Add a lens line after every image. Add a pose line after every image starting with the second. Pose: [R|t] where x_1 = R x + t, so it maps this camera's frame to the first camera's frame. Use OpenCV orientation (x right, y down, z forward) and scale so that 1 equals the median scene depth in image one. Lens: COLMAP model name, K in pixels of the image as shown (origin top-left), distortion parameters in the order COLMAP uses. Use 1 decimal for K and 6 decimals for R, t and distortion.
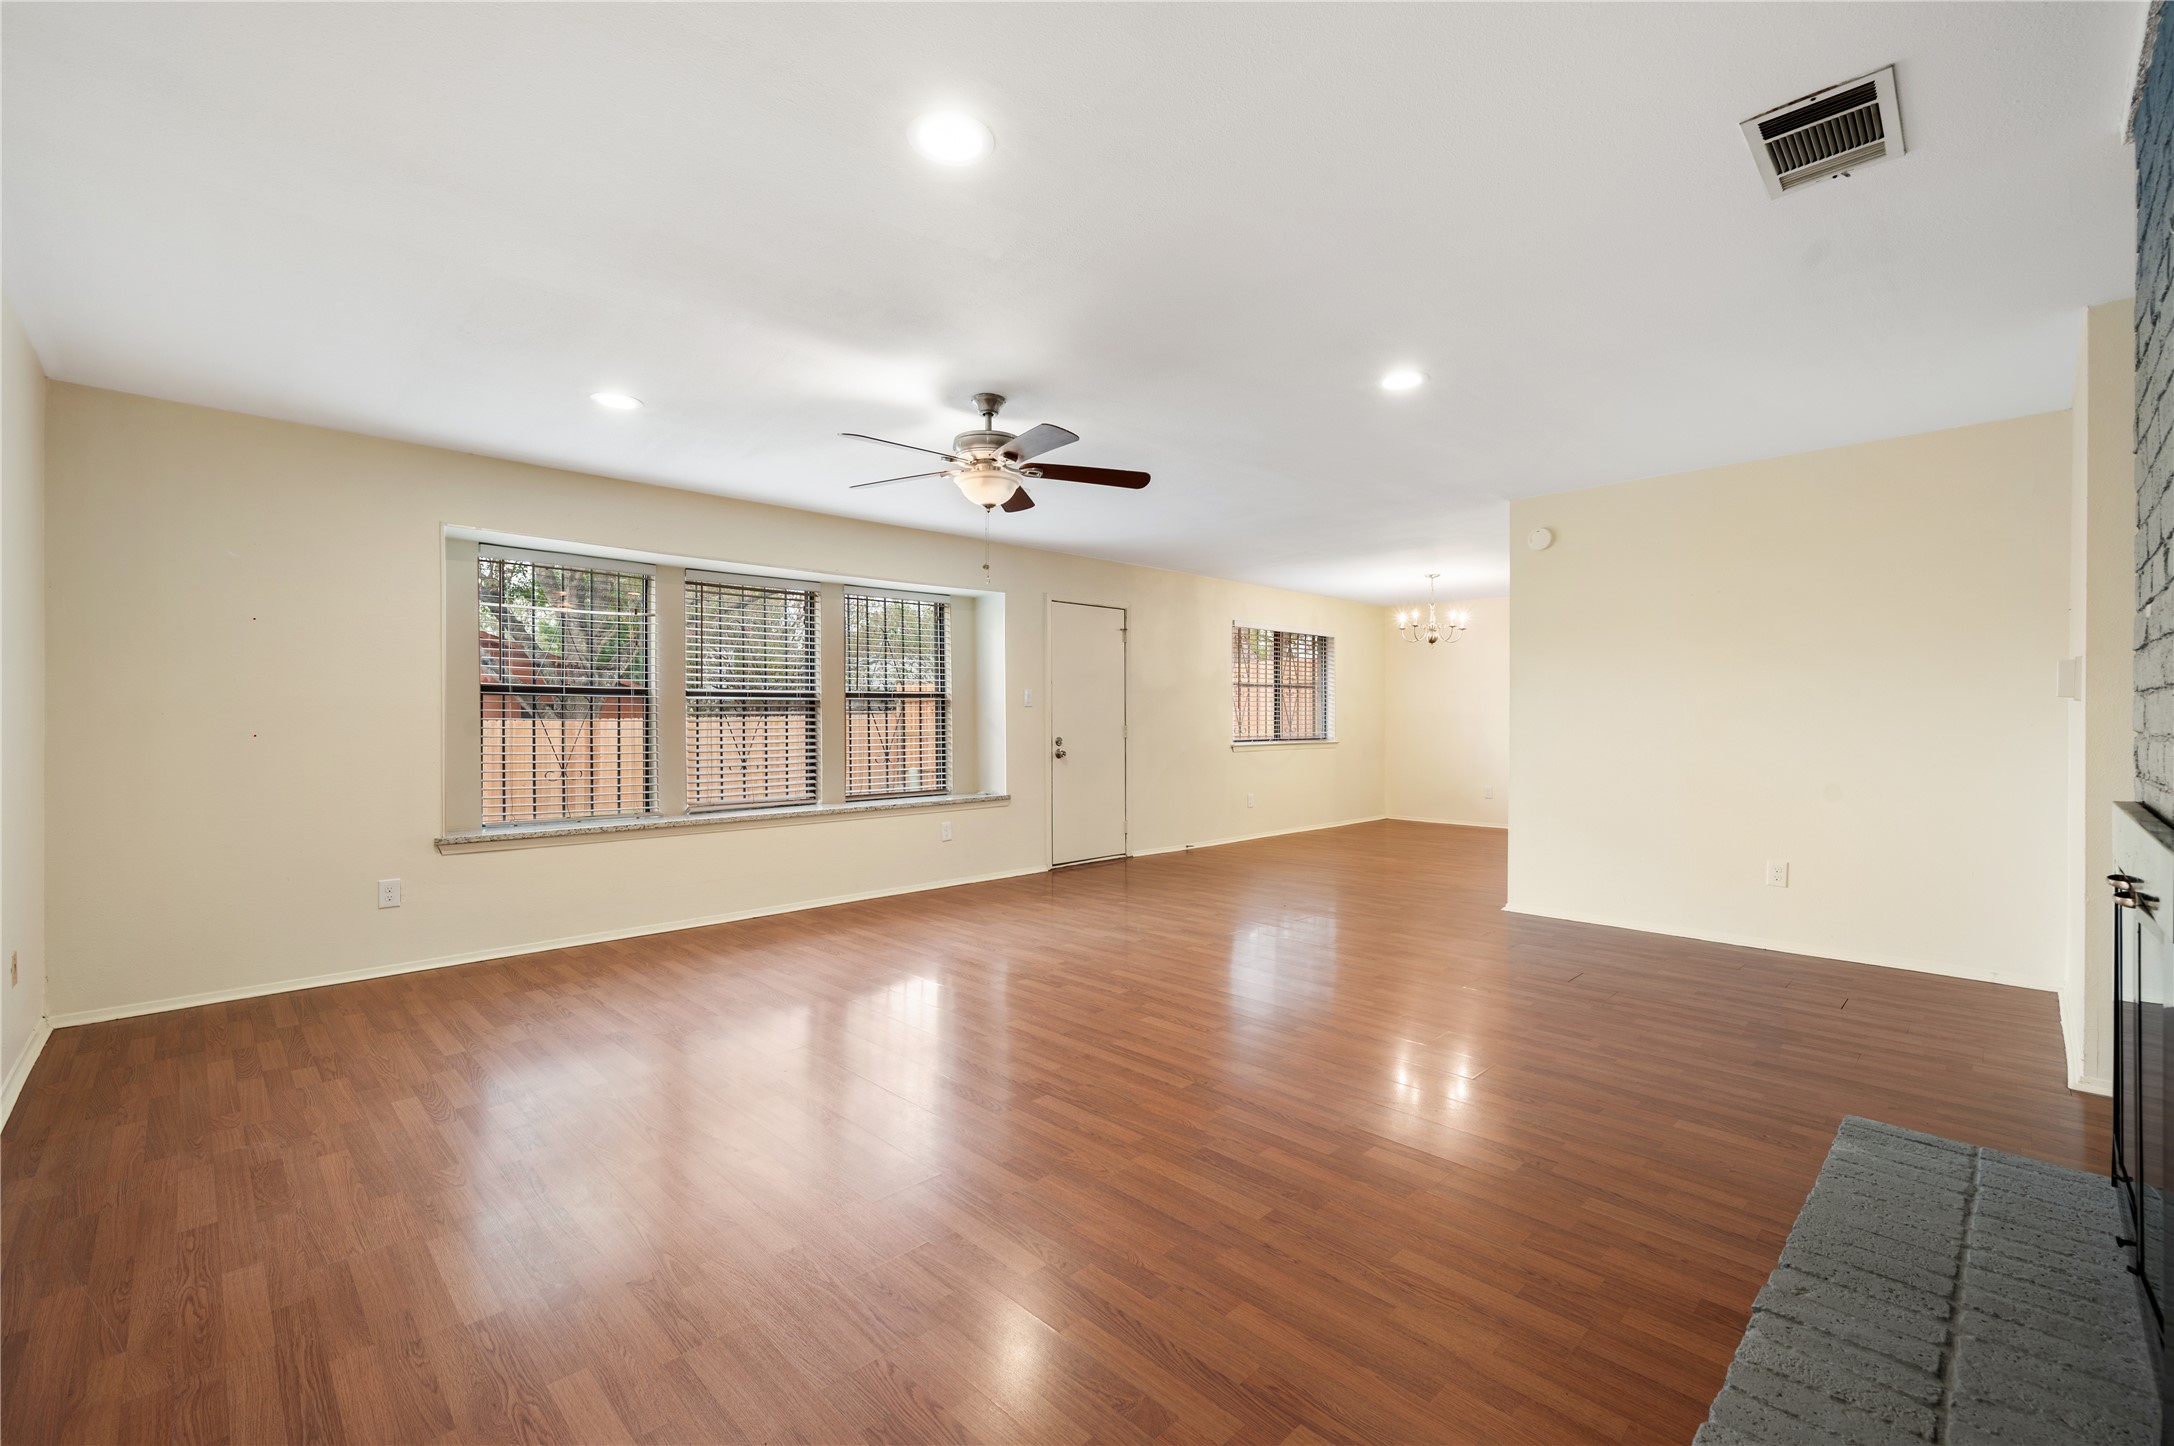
lens RADIAL K [[919.8, 0, 1092.5], [0, 919.8, 722.0], [0, 0, 1]] dist [-0.000591, -0.000440]
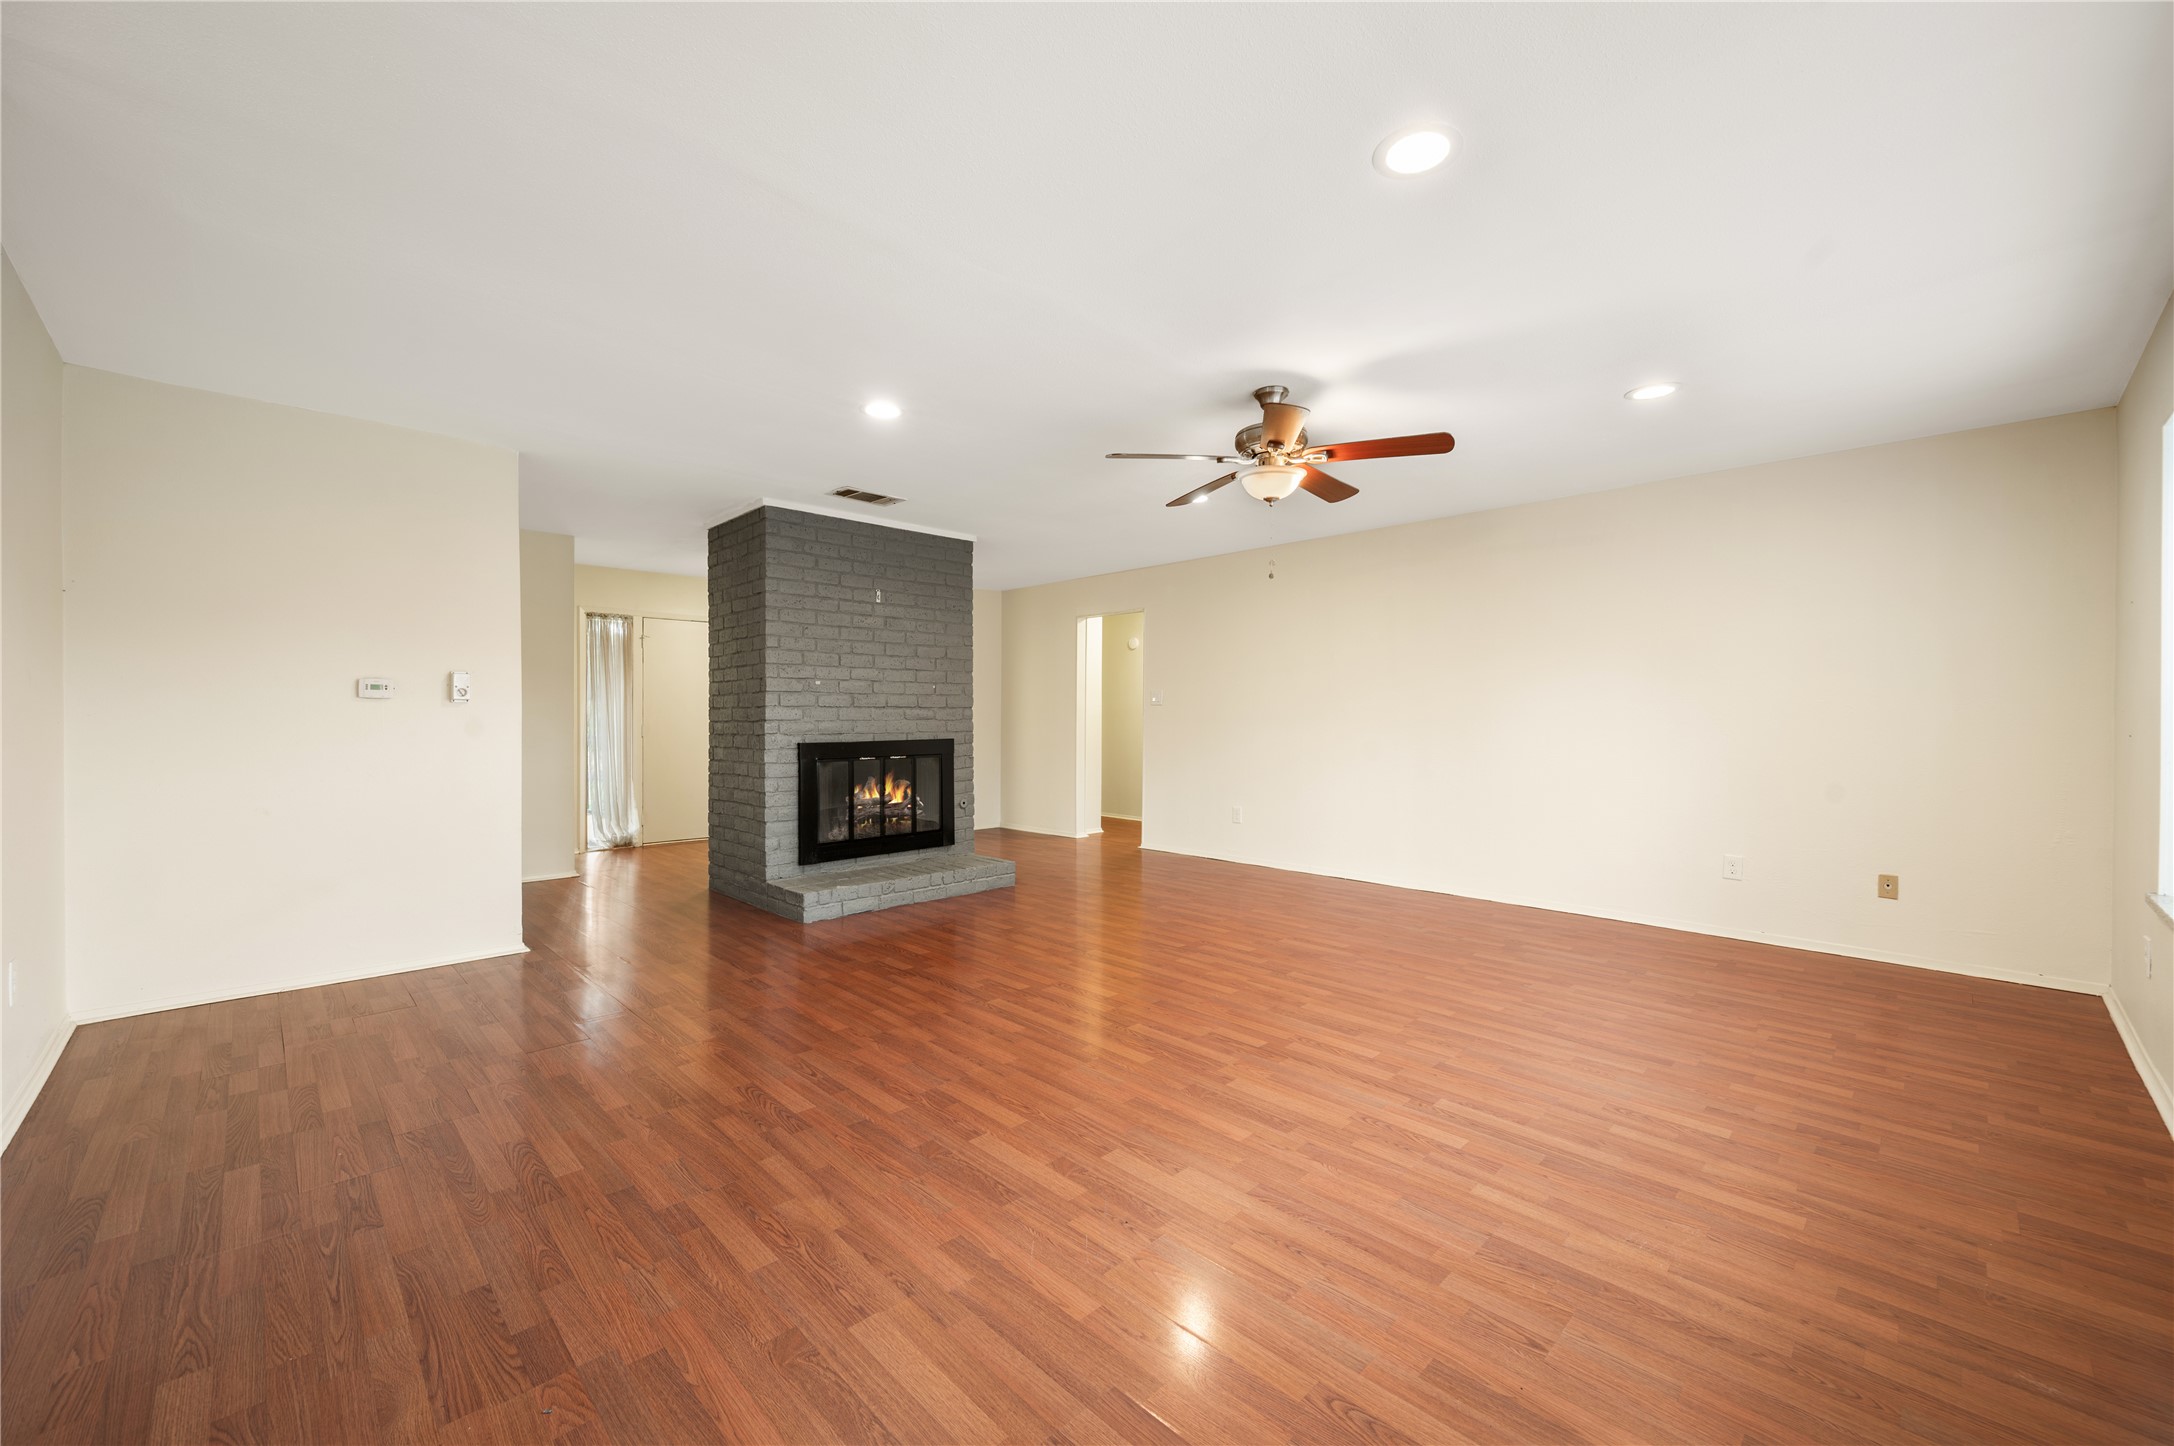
lens RADIAL K [[854.2, 0, 1088.5], [0, 854.2, 732.5], [0, 0, 1]] dist [-0.000428, 0.000753]
pose [[-0.999973, 0.000062, 0.007330, 0.046558], [0.000229, 0.999738, 0.022897, -0.003859], [-0.007327, 0.022898, -0.999711, 1.178093]]
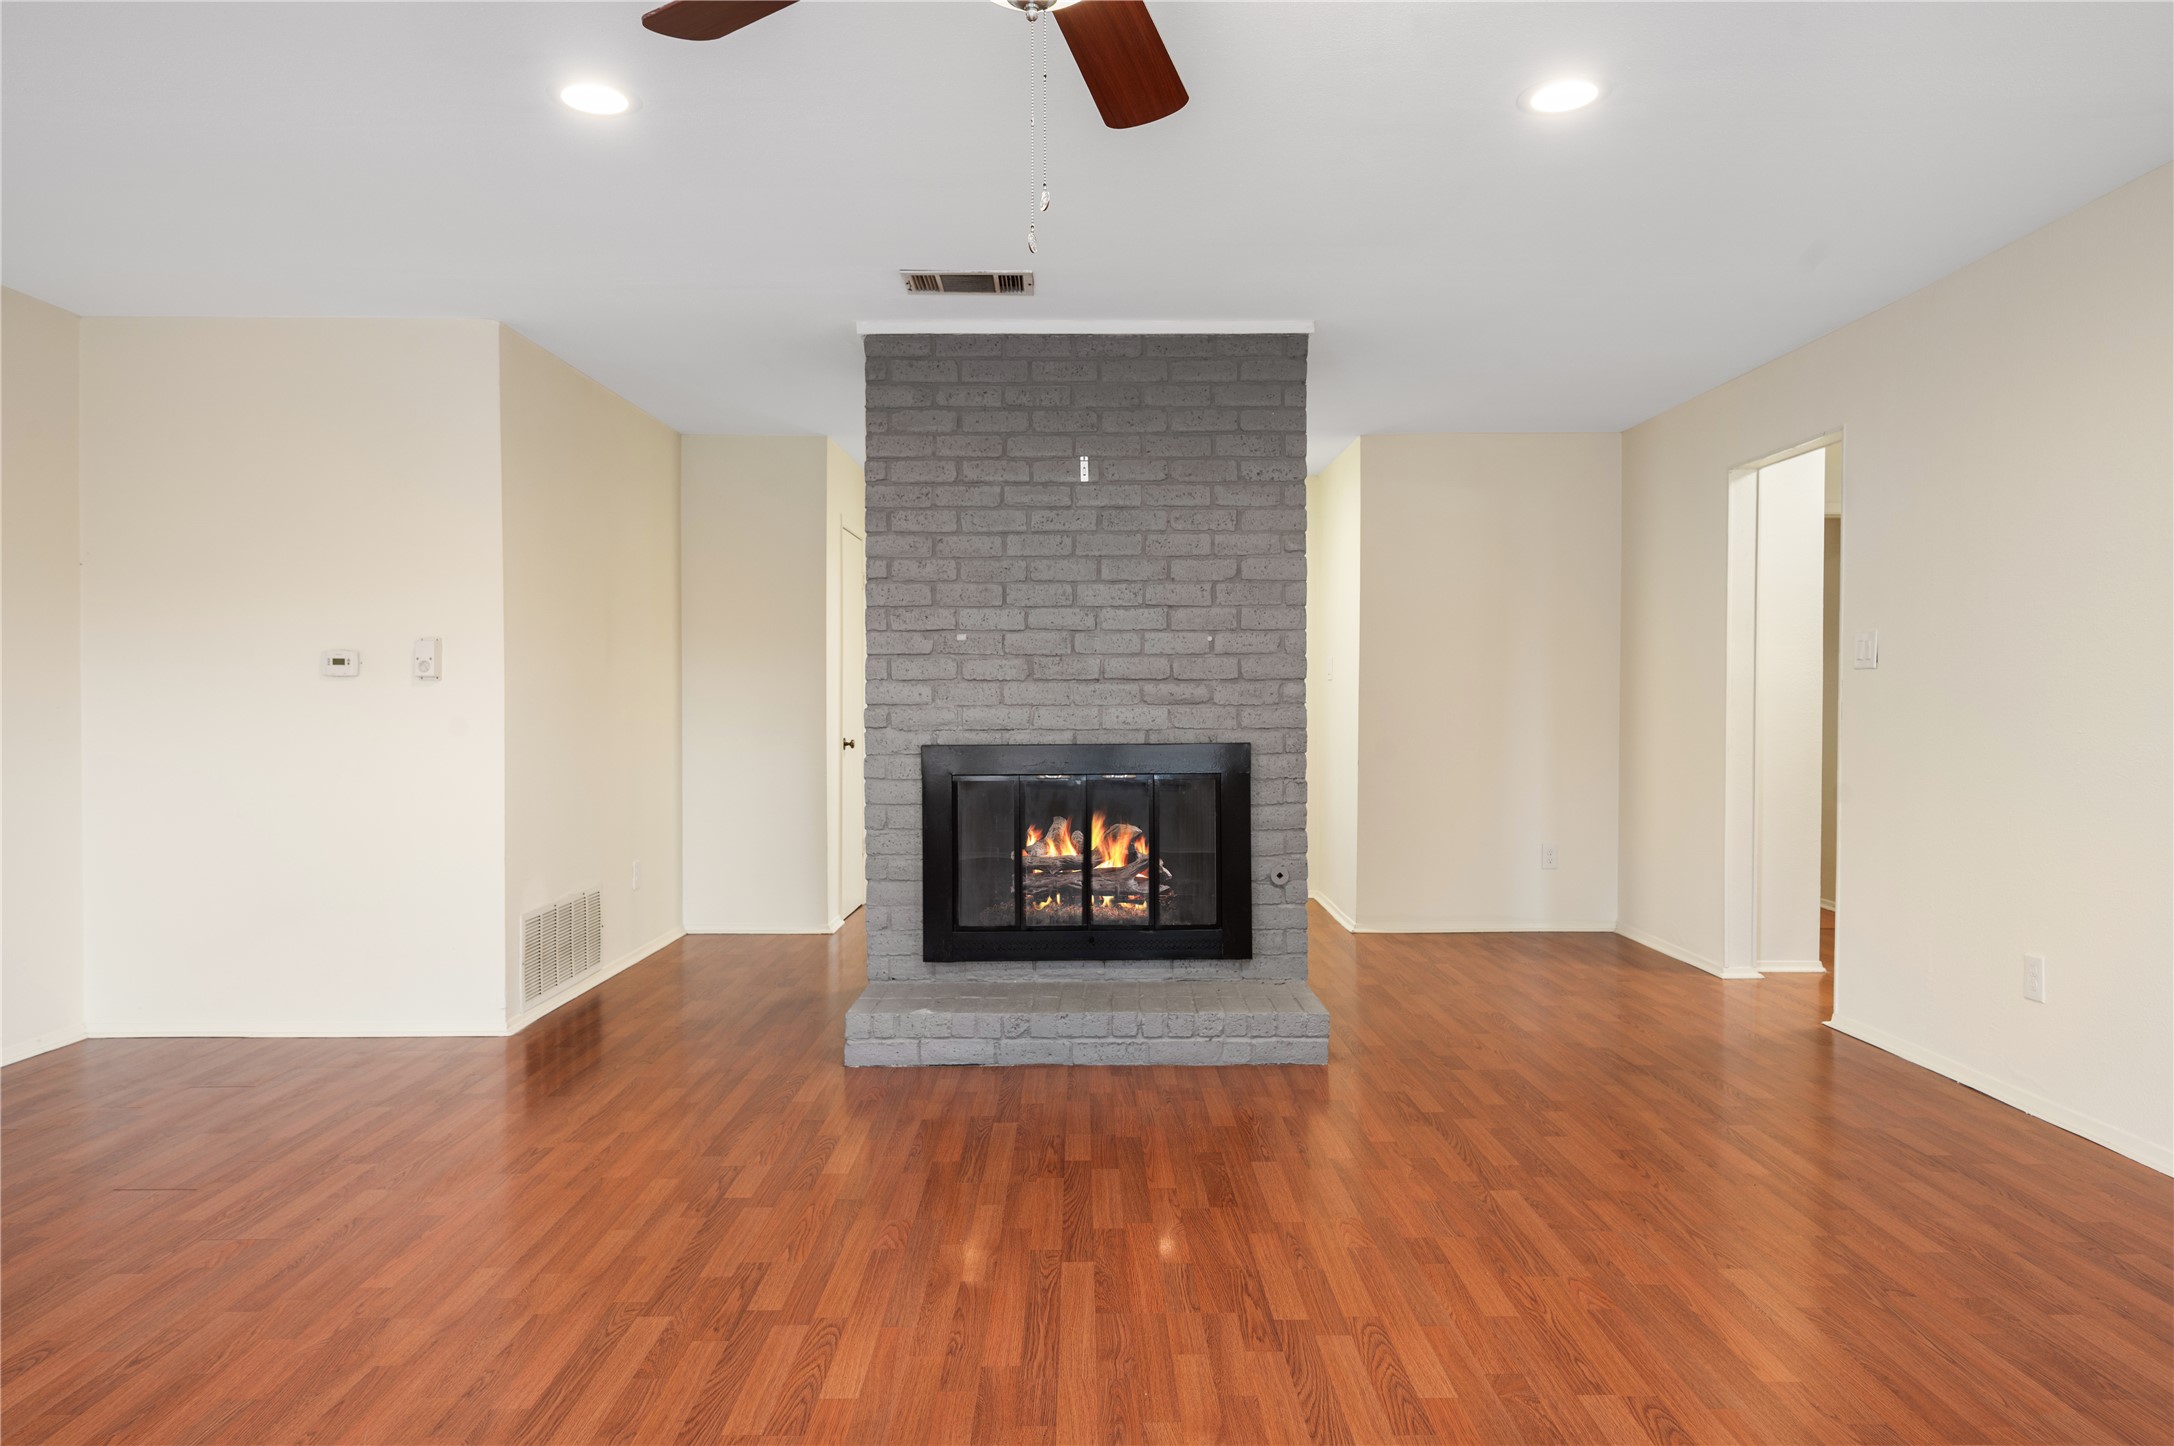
lens RADIAL K [[1377.9, 0, 1082.5], [0, 1377.9, 732.0], [0, 0, 1]] dist [-0.005096, 0.006944]
pose [[-0.711501, -0.014013, 0.702545, -0.275753], [0.004658, 0.999685, 0.024658, -0.000091], [-0.702669, 0.020817, -0.711212, 0.809745]]
